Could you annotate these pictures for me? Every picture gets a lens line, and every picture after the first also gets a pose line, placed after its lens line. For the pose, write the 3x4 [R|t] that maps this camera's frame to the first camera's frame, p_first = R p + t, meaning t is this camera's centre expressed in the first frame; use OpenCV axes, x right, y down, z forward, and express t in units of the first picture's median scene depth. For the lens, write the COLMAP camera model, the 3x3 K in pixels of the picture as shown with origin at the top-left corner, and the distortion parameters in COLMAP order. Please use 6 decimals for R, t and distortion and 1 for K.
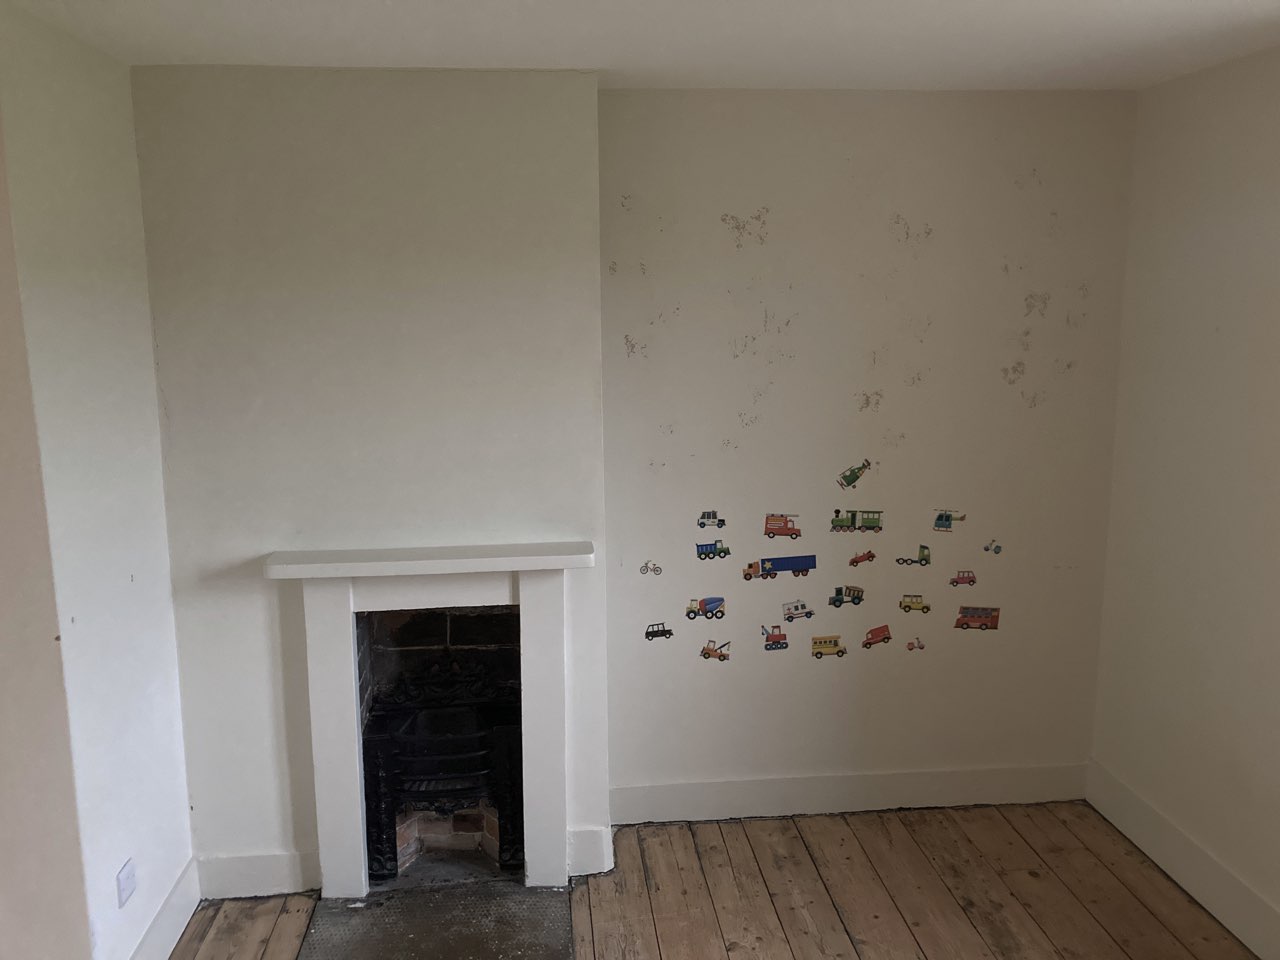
lens RADIAL K [[1056.3, 0, 642.1], [0, 1056.3, 473.2], [0, 0, 1]] dist [-0.002155, 0.056128]
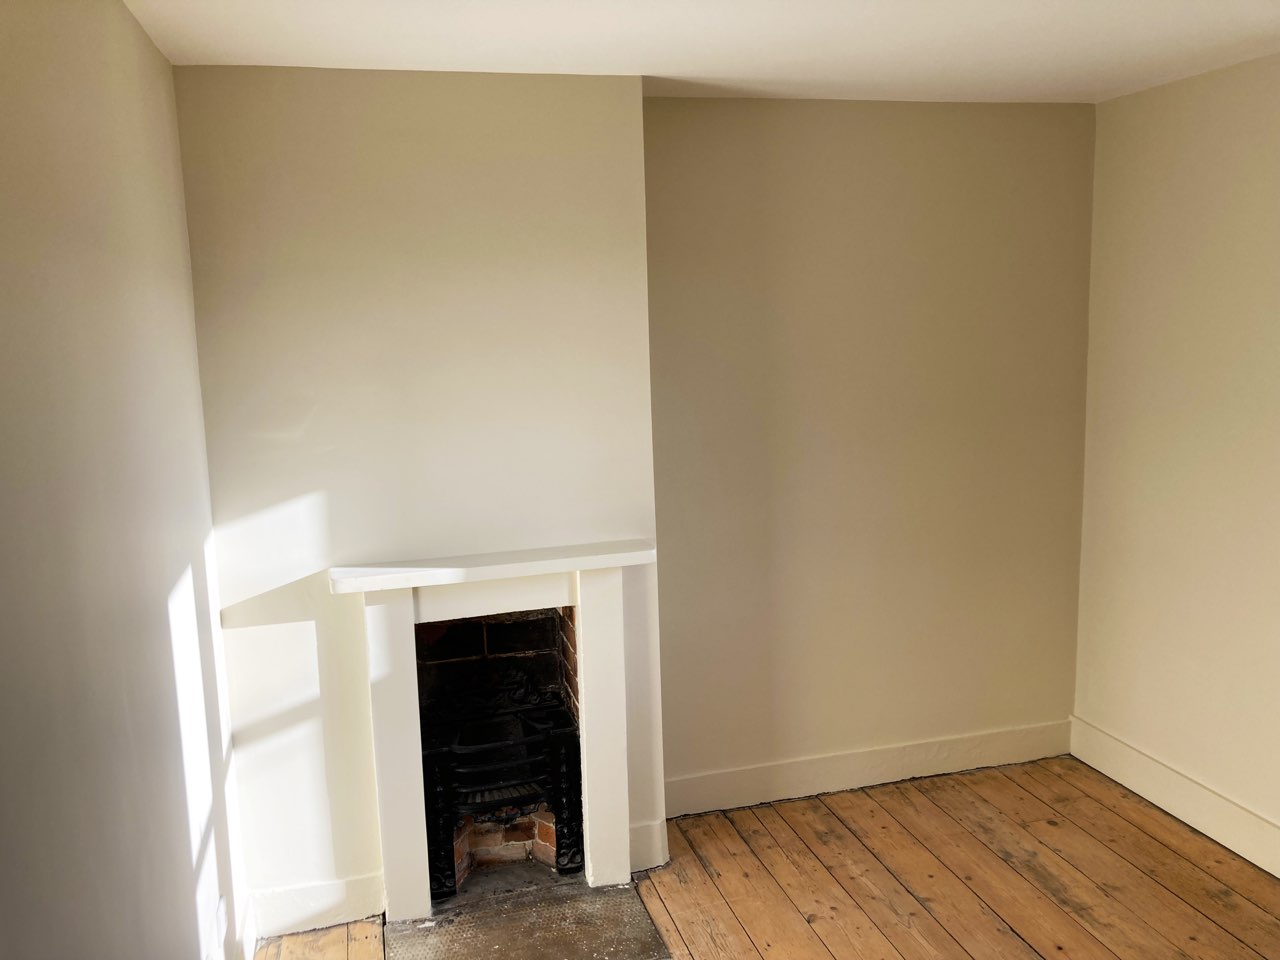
lens RADIAL K [[1056.3, 0, 642.1], [0, 1056.3, 473.2], [0, 0, 1]] dist [-0.002155, 0.056128]
pose [[0.985069, -0.049787, 0.164804, -0.201292], [0.053206, 0.998449, -0.016393, 0.017391], [-0.163732, 0.024917, 0.986190, -0.005792]]
